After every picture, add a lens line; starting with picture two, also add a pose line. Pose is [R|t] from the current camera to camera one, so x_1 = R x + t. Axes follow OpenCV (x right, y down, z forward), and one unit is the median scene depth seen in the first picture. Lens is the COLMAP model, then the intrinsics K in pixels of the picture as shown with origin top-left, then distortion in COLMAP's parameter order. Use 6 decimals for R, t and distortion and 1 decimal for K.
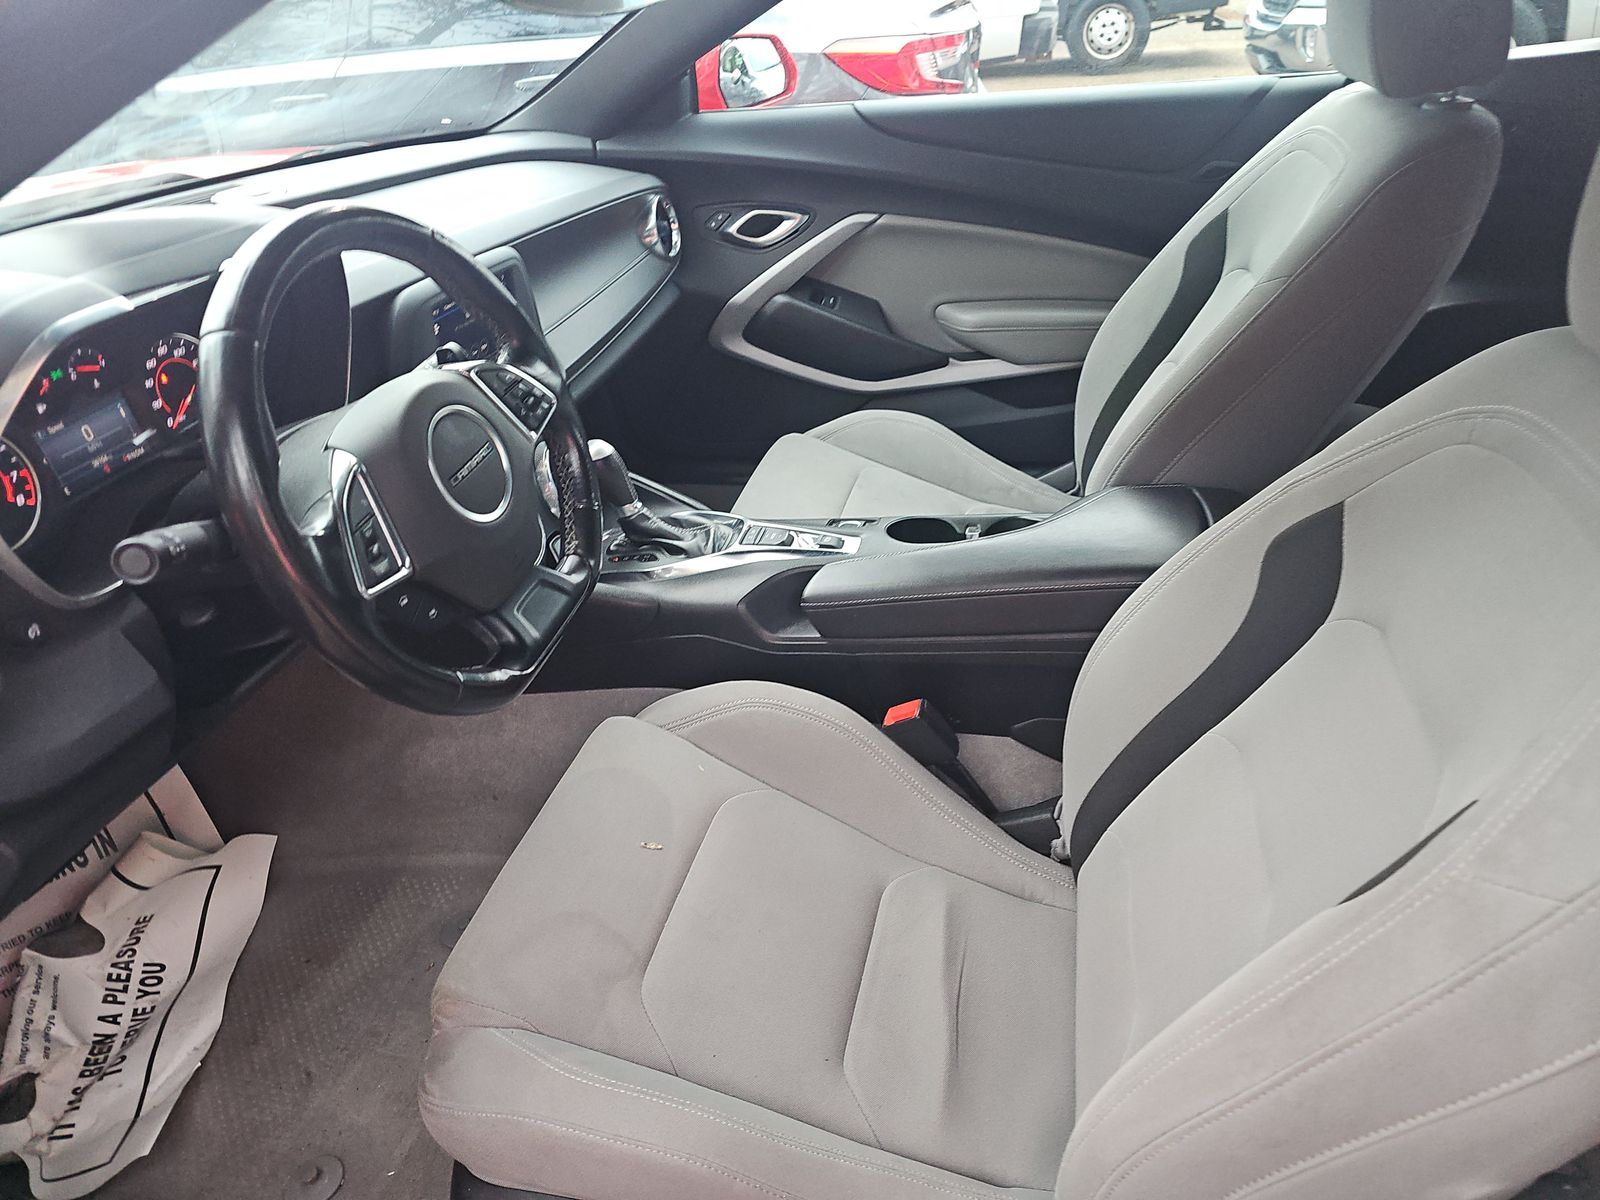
lens RADIAL K [[1059.7, 0, 801.7], [0, 1059.7, 584.6], [0, 0, 1]] dist [0.075455, -0.088412]
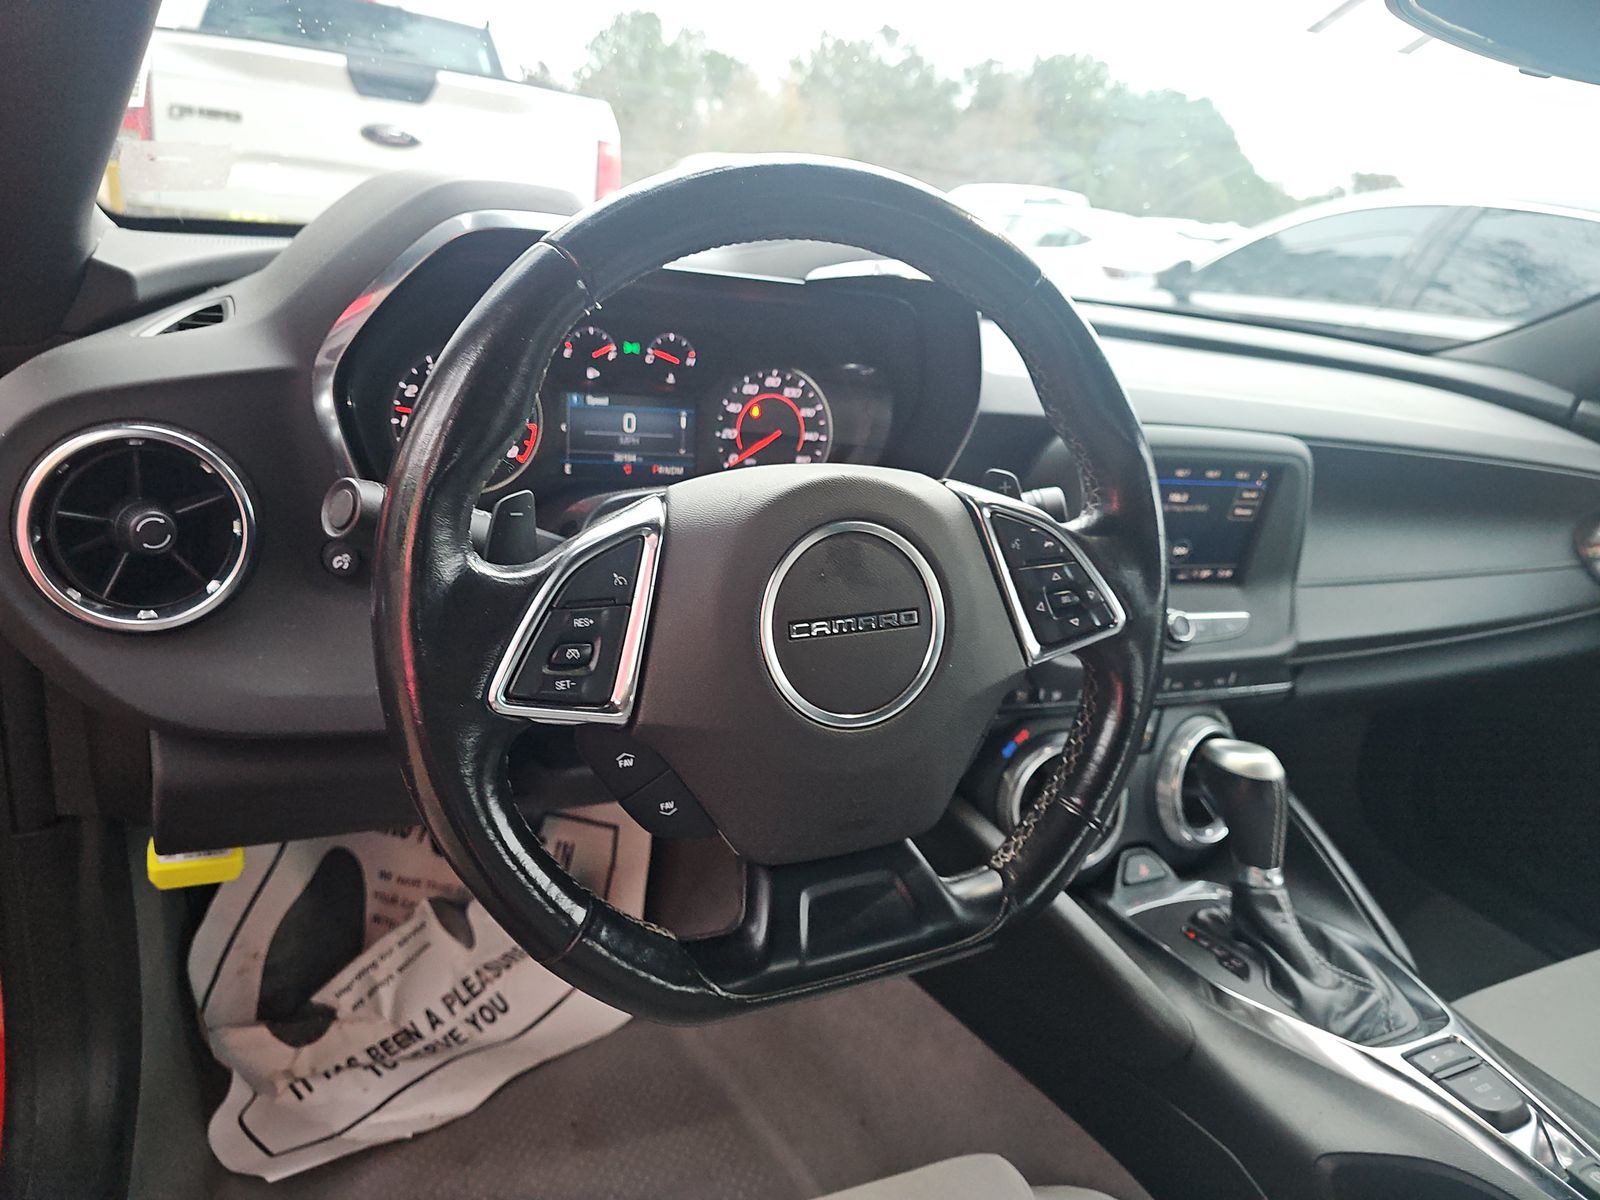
lens RADIAL K [[1070.1, 0, 800.0], [0, 1070.1, 600.0], [0, 0, 1]] dist [0.035441, -0.037119]
pose [[0.602622, 0.394336, -0.693791, 0.045905], [-0.535908, 0.844155, 0.014313, -0.083501], [0.591311, 0.363183, 0.720034, 0.406187]]
